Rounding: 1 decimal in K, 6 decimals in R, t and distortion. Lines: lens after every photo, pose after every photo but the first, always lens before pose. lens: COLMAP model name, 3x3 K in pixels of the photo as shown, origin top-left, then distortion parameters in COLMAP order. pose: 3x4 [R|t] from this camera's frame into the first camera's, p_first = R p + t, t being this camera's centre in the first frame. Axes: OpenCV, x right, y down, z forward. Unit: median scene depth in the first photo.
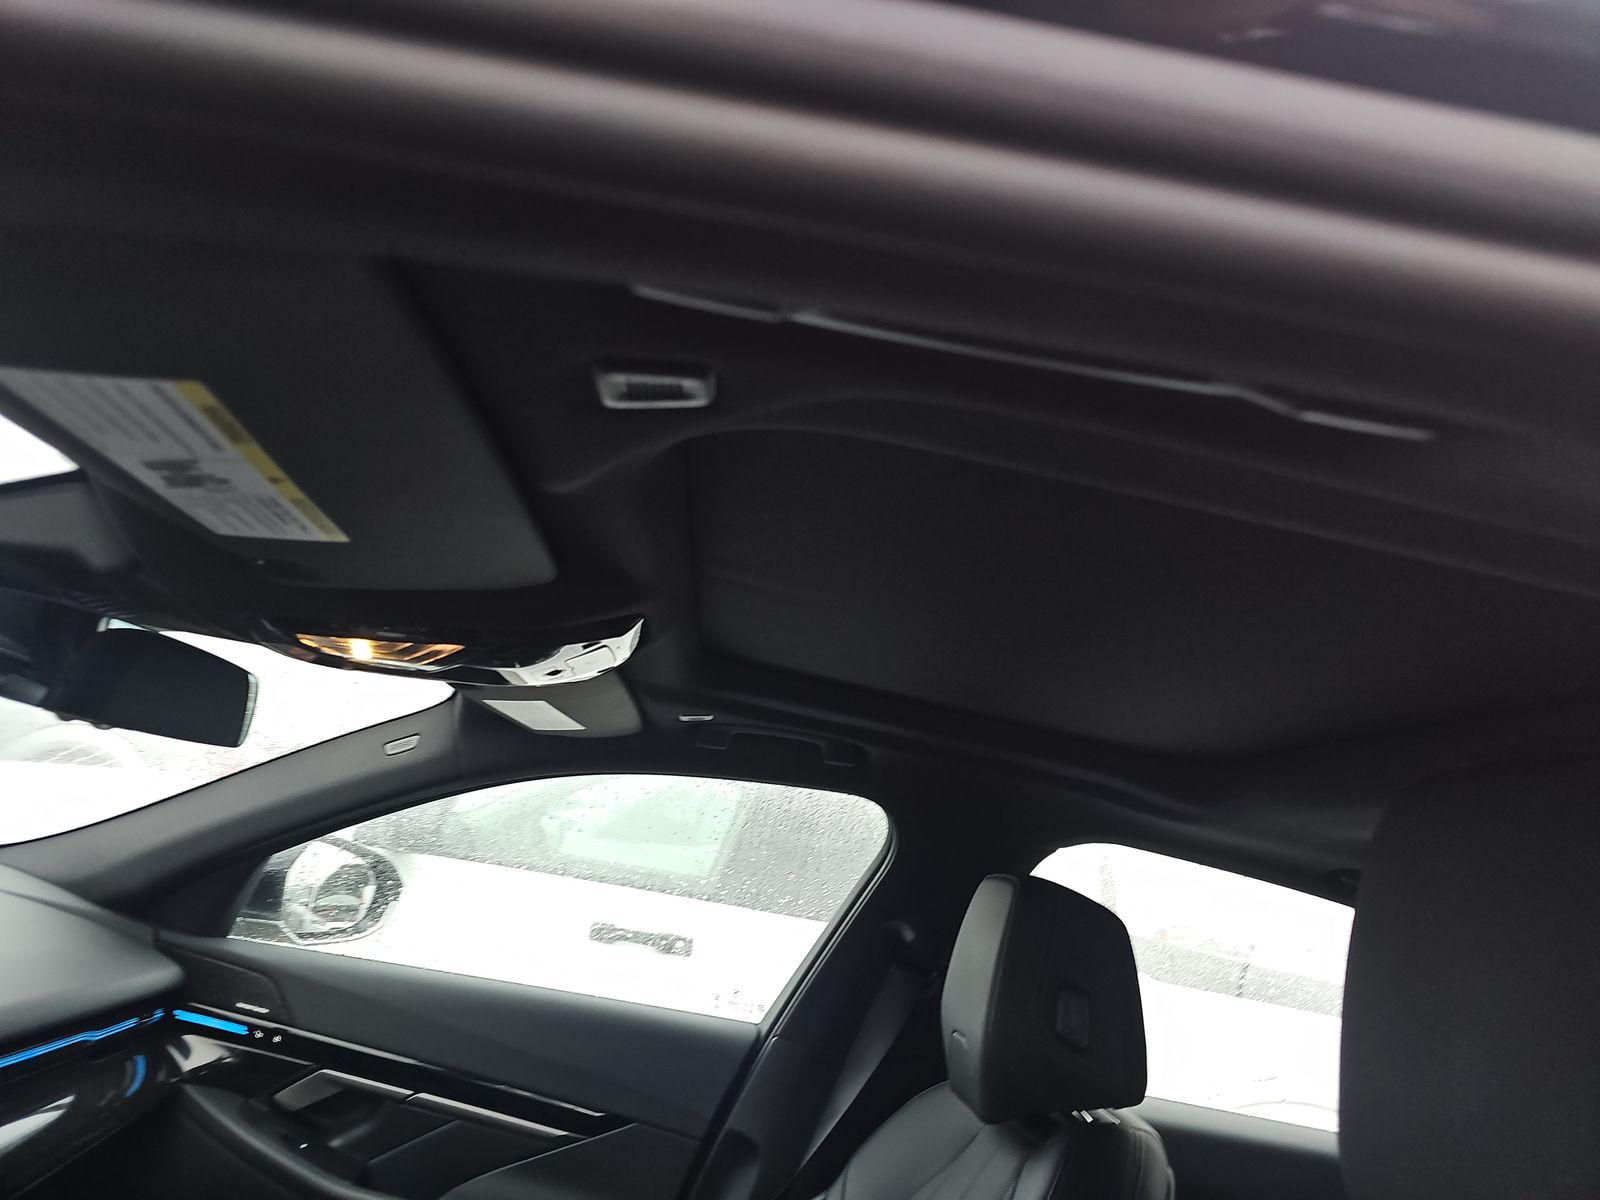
lens RADIAL K [[1075.5, 0, 783.8], [0, 1075.5, 569.7], [0, 0, 1]] dist [0.017660, -0.010967]
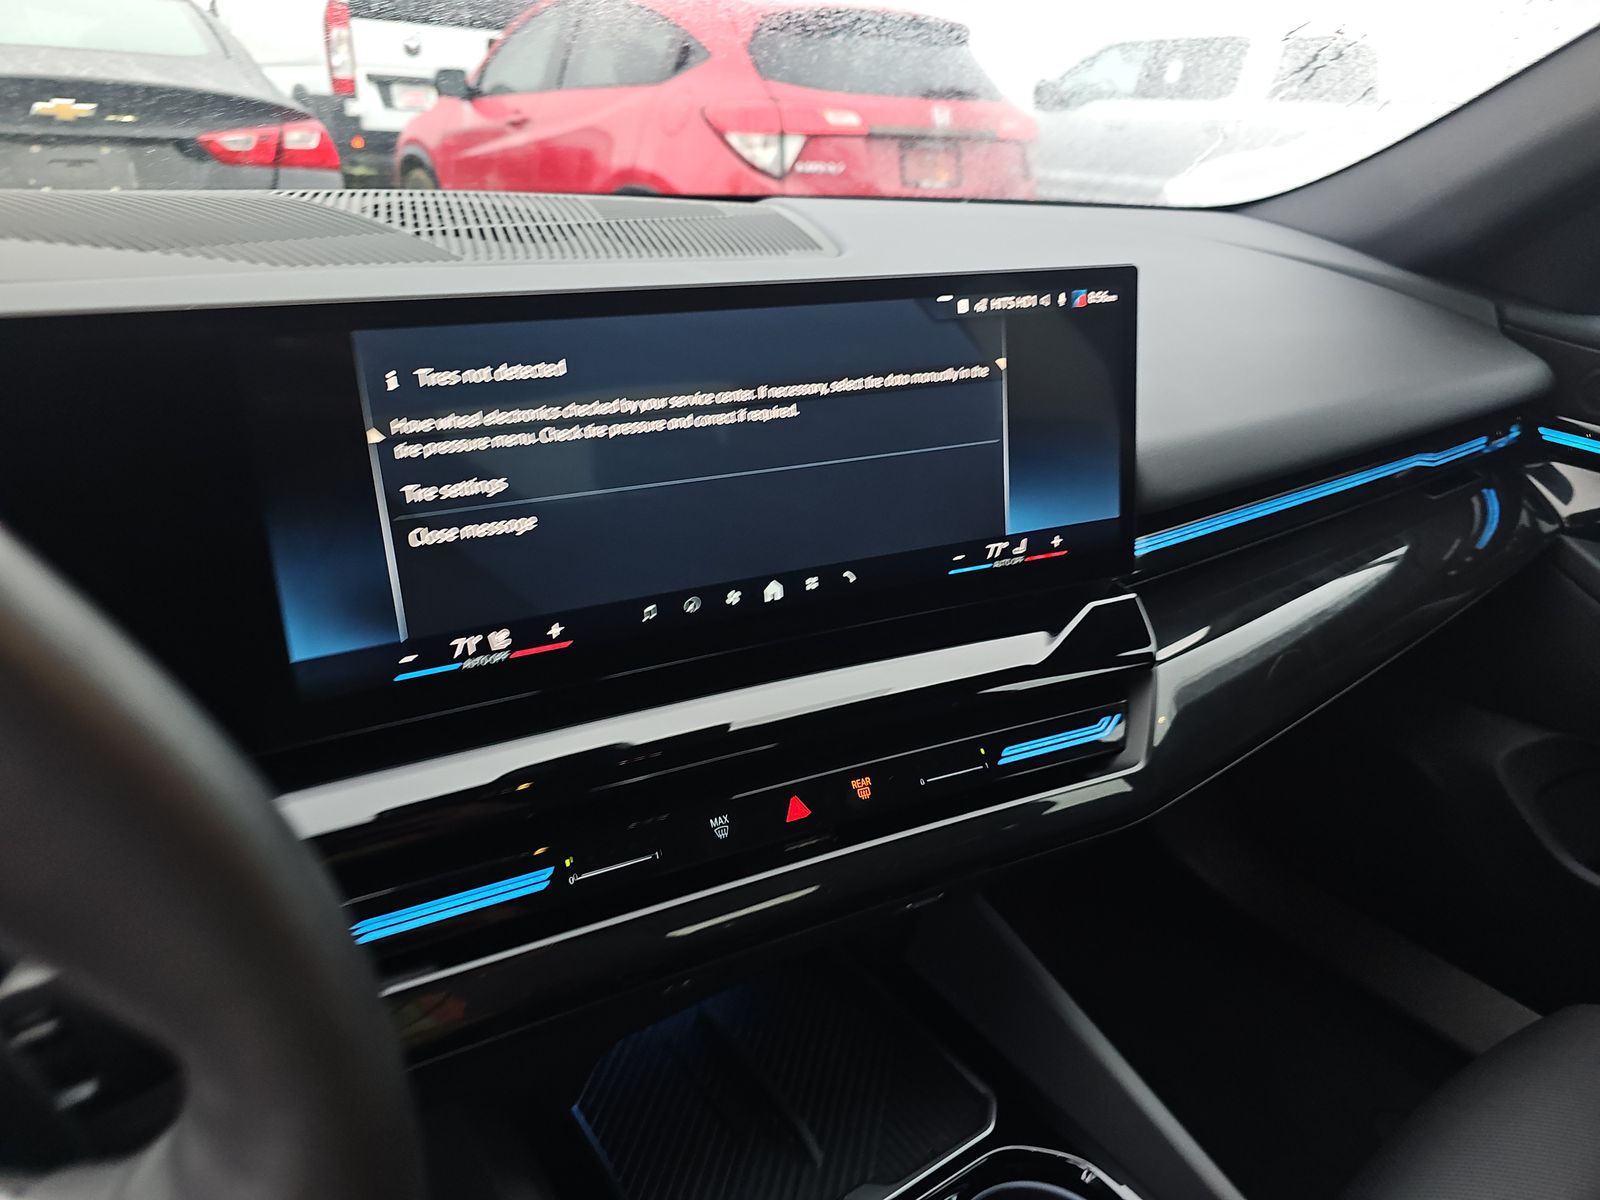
lens RADIAL K [[1075.5, 0, 797.6], [0, 1075.5, 600.3], [0, 0, 1]] dist [0.017660, -0.010967]
pose [[0.539457, 0.176609, -0.823283, -0.253648], [0.277684, 0.885741, 0.371959, 0.138927], [0.794907, -0.429269, 0.428778, 0.336144]]
